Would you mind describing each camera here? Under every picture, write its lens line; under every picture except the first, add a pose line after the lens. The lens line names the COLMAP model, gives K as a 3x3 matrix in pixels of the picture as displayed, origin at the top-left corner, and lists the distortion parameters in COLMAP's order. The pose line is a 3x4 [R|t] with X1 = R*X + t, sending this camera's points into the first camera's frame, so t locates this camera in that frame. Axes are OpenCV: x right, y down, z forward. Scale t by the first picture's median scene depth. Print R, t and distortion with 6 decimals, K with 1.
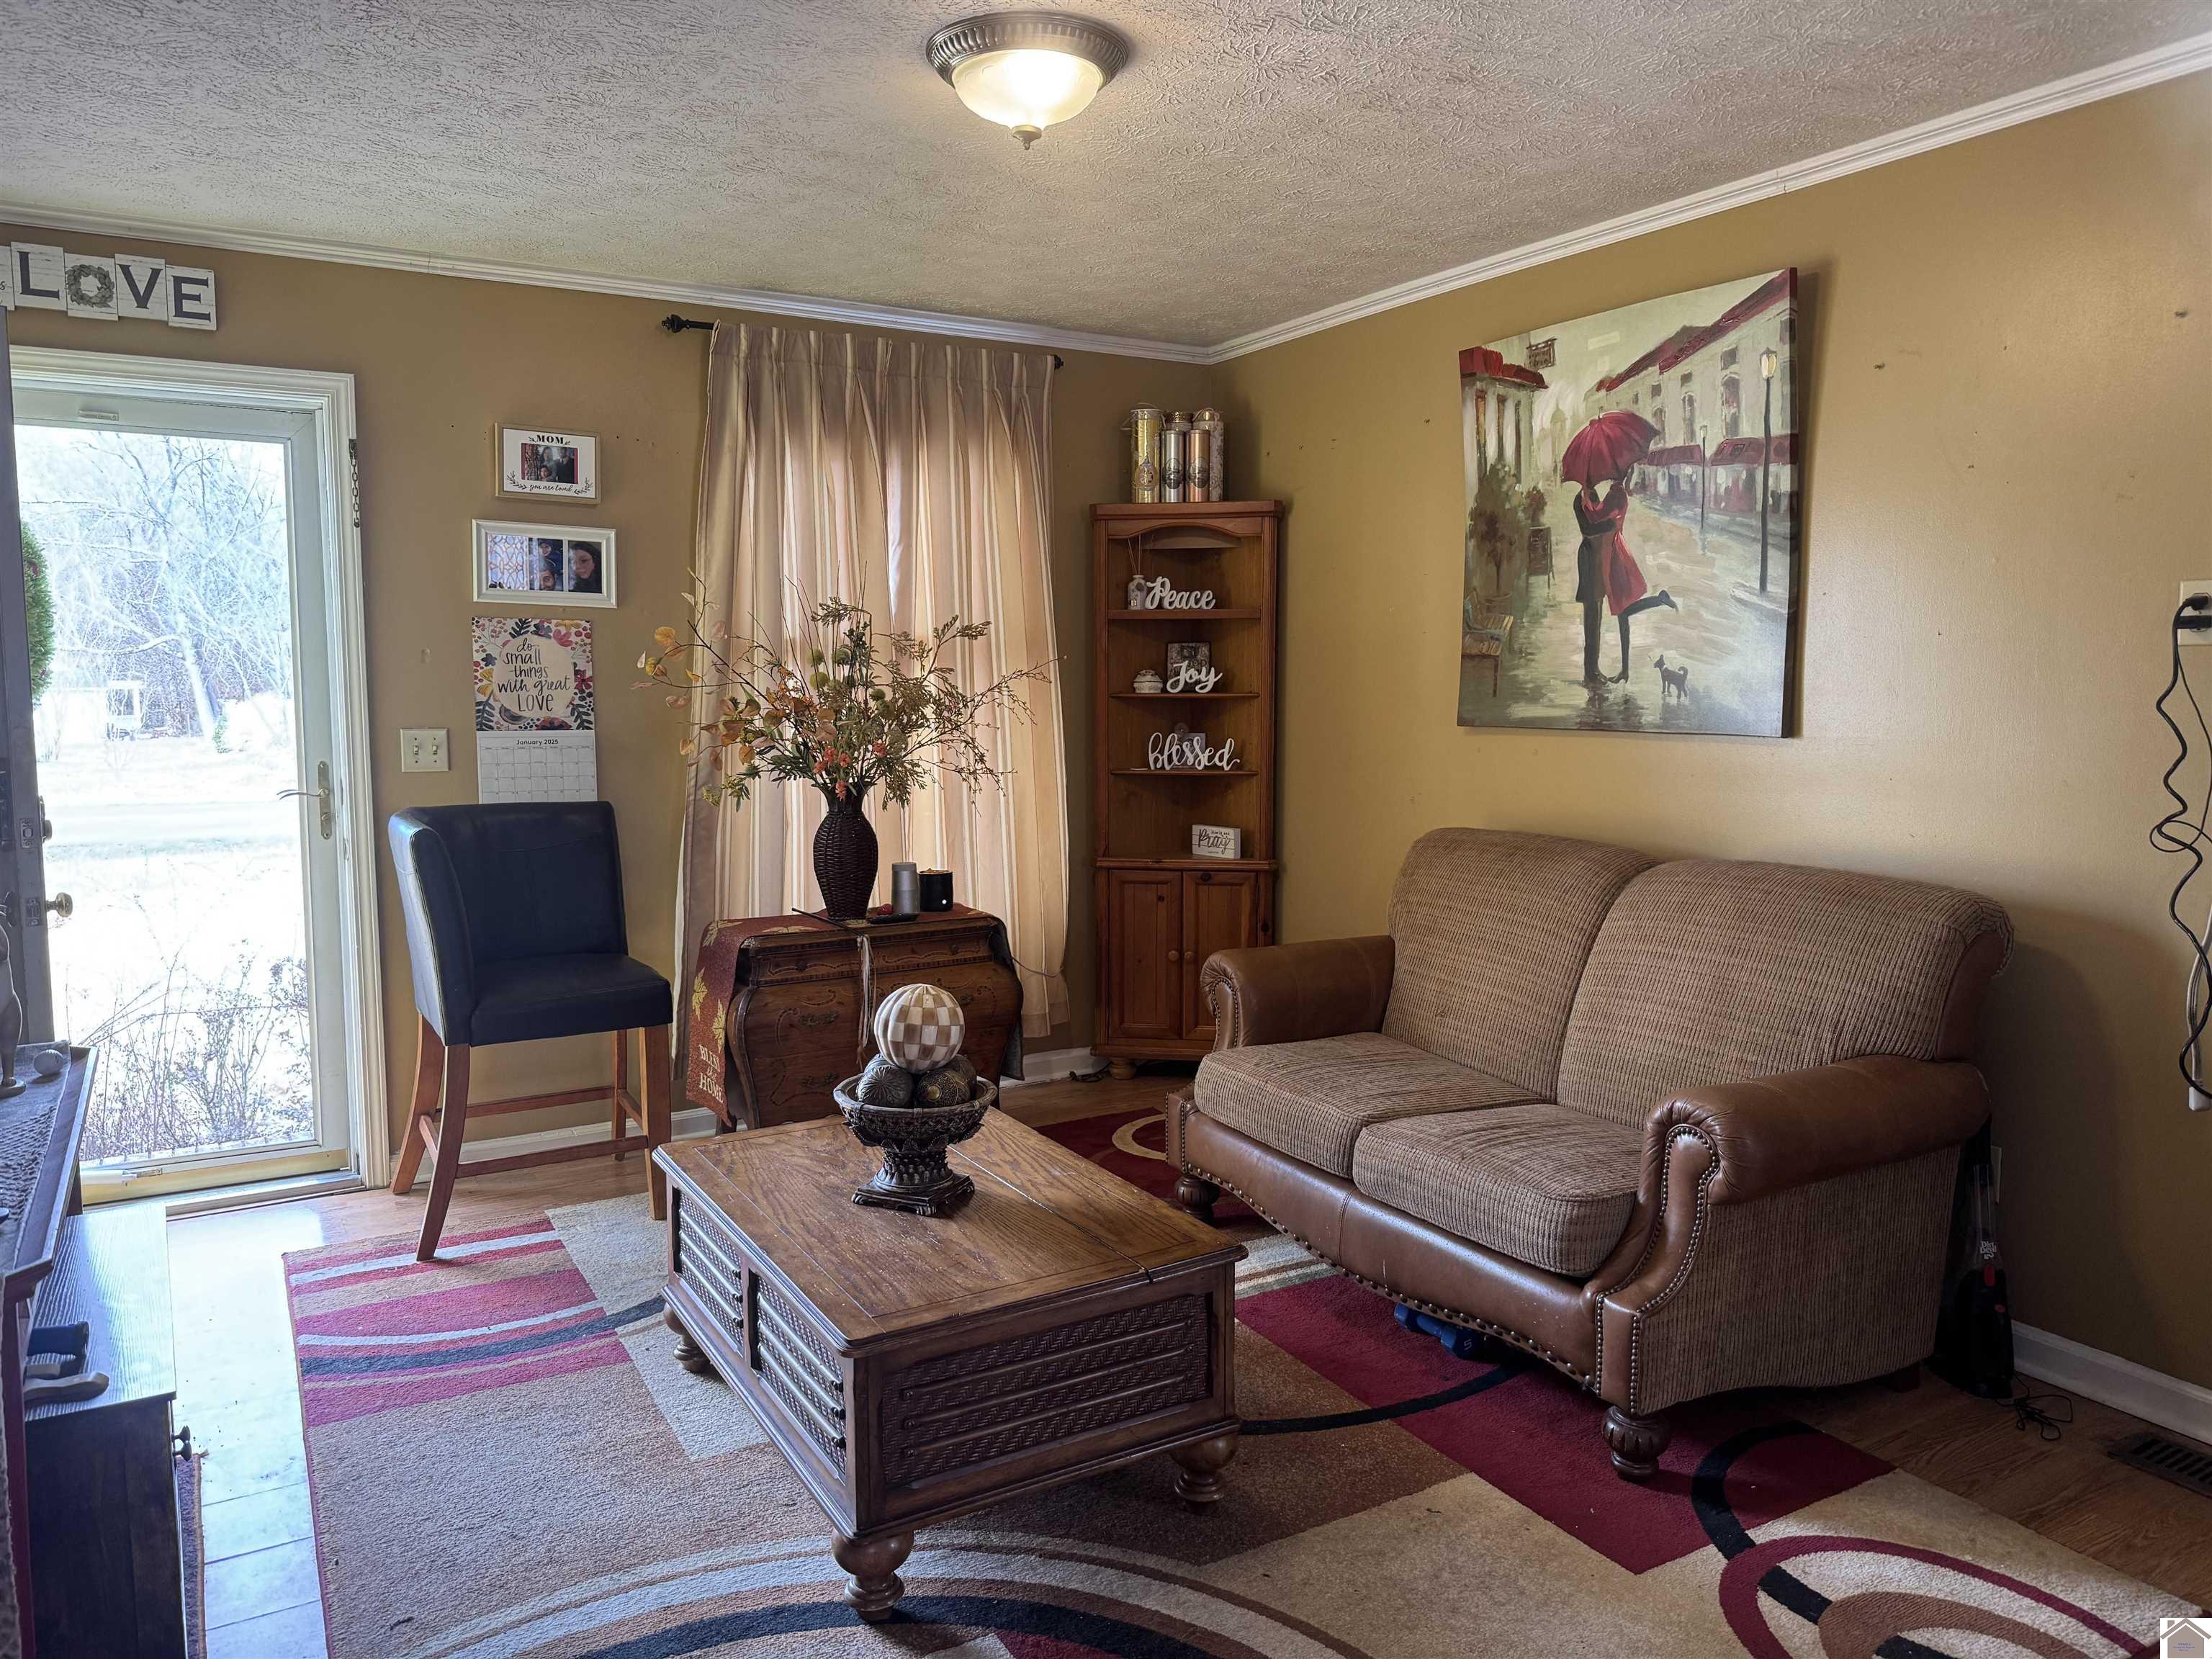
lens RADIAL K [[1567.0, 0, 1121.5], [0, 1567.0, 836.0], [0, 0, 1]] dist [0.056065, -0.065258]
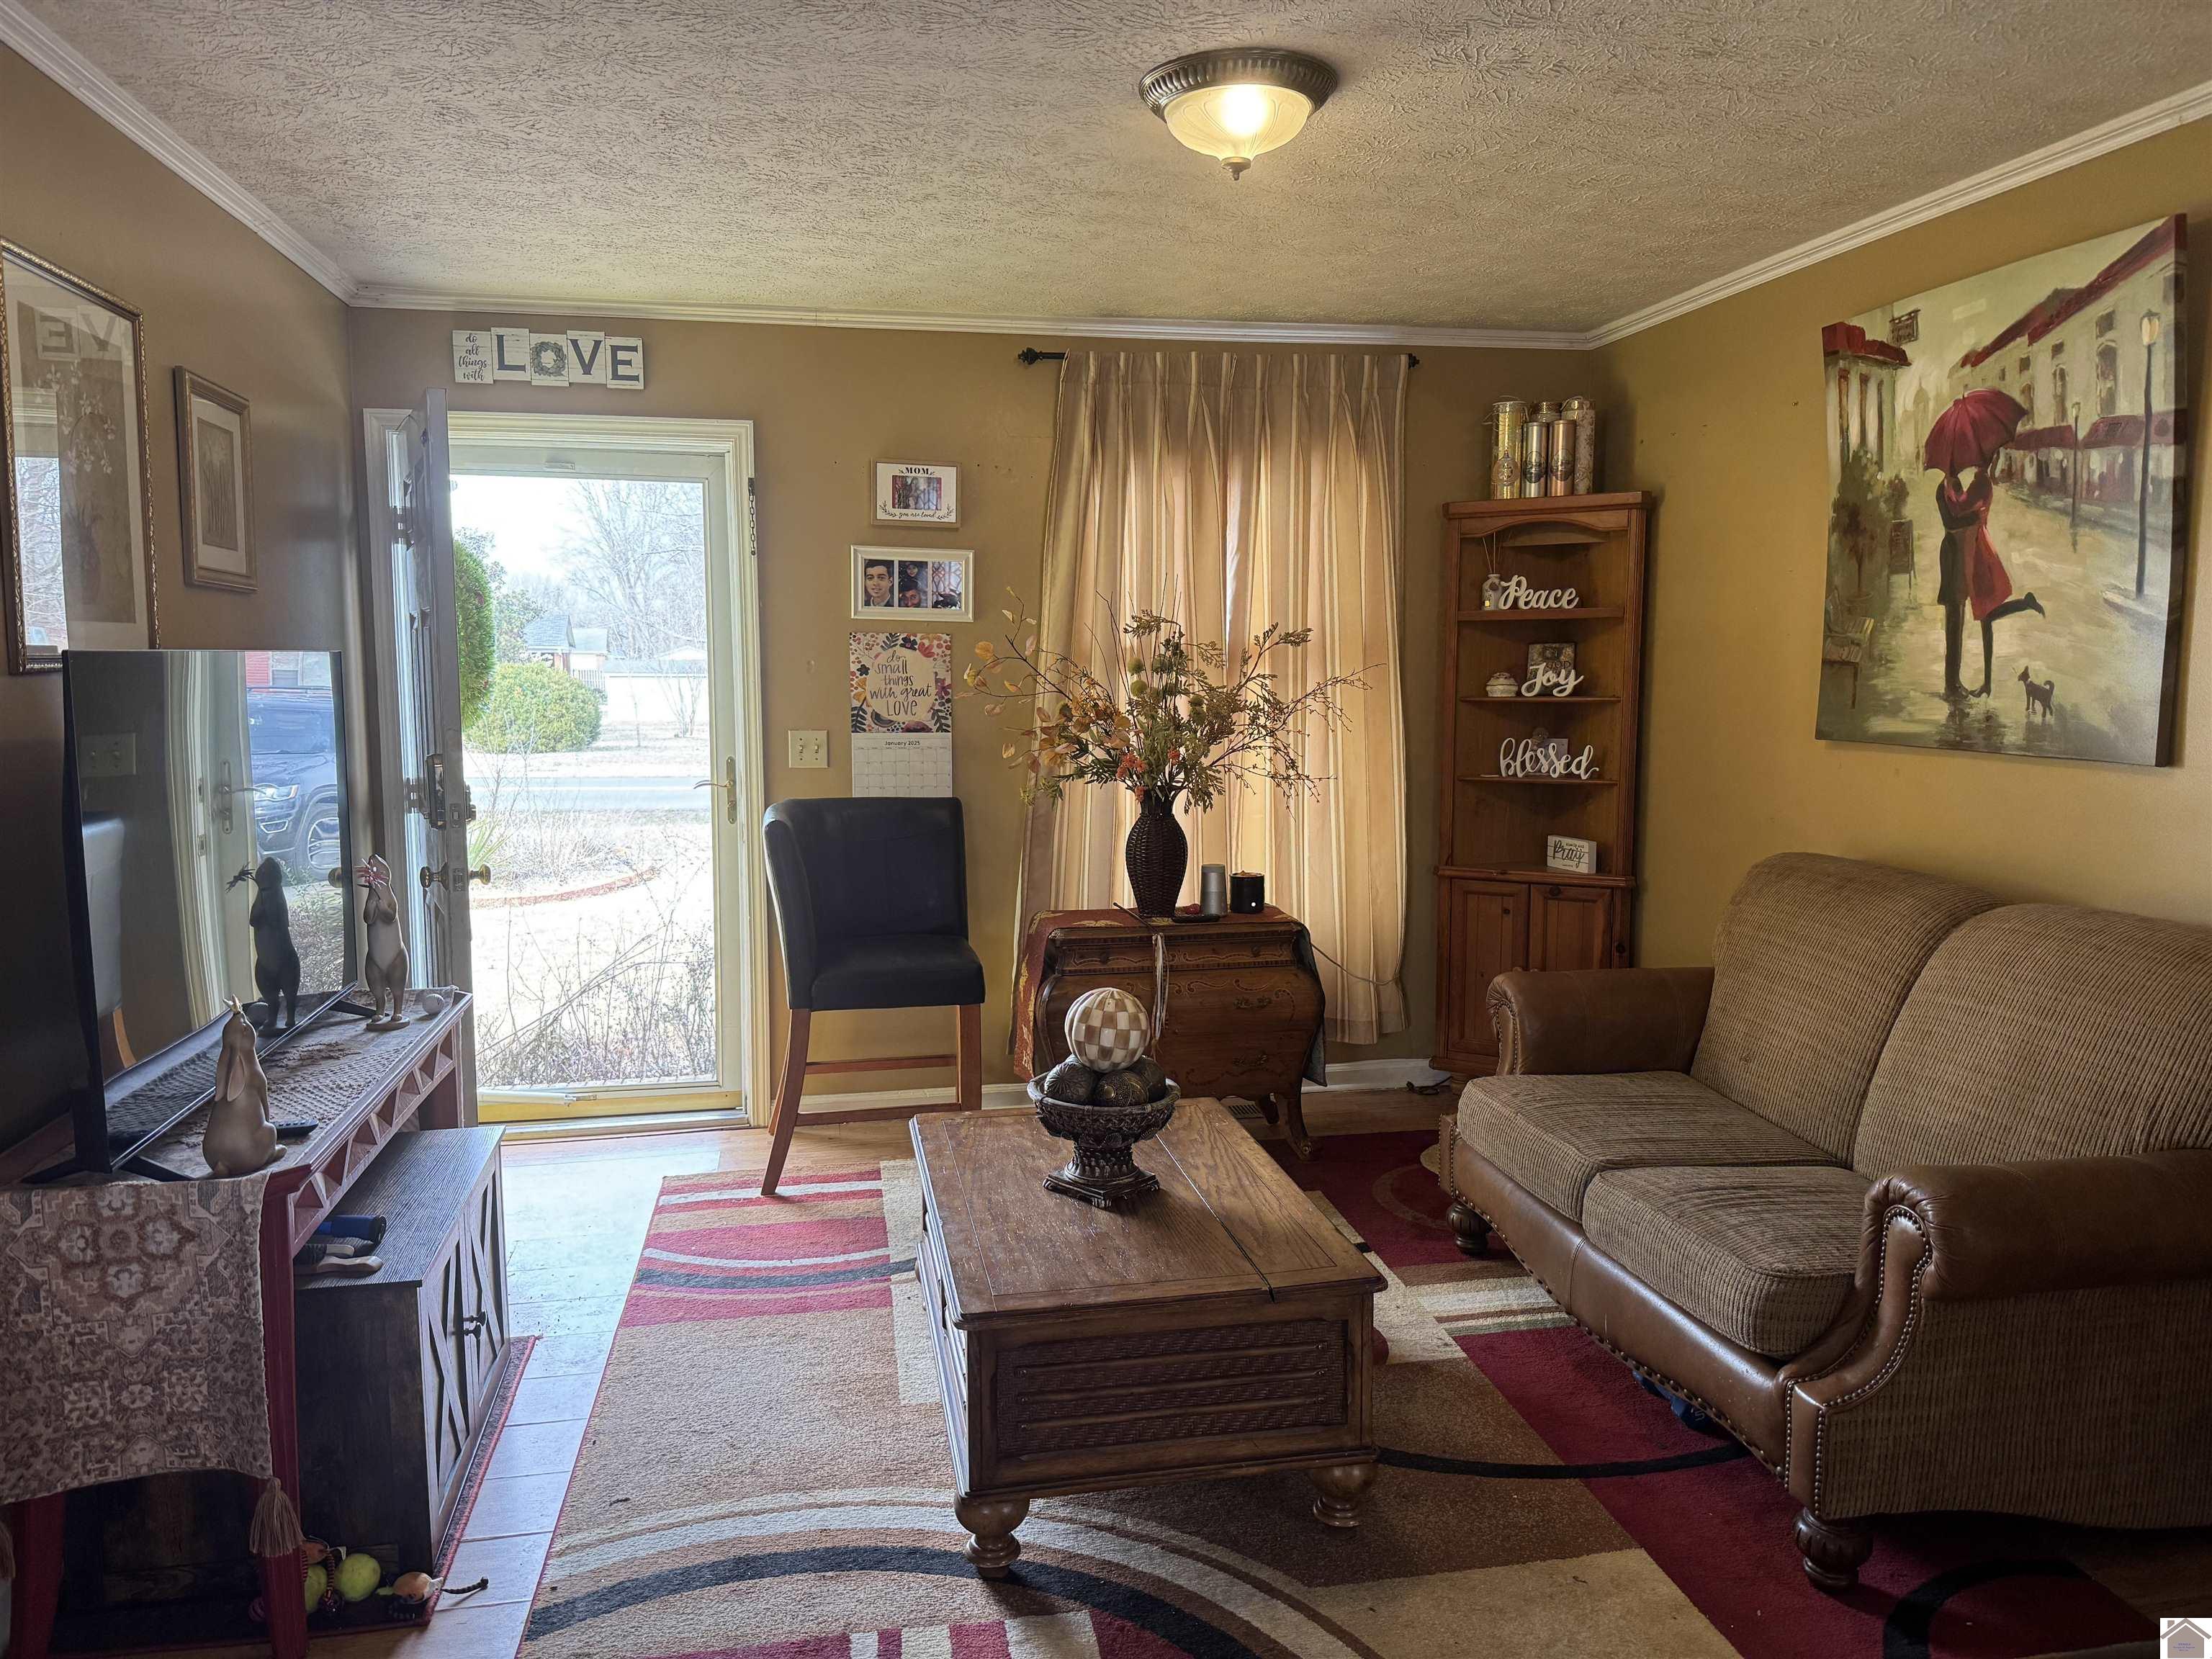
lens RADIAL K [[1567.0, 0, 1086.8], [0, 1567.0, 834.7], [0, 0, 1]] dist [0.056065, -0.065258]
pose [[0.942907, 0.036192, -0.331084, 0.147706], [-0.033797, 0.999344, 0.012992, -0.015826], [0.331337, -0.001060, 0.943512, 0.002835]]
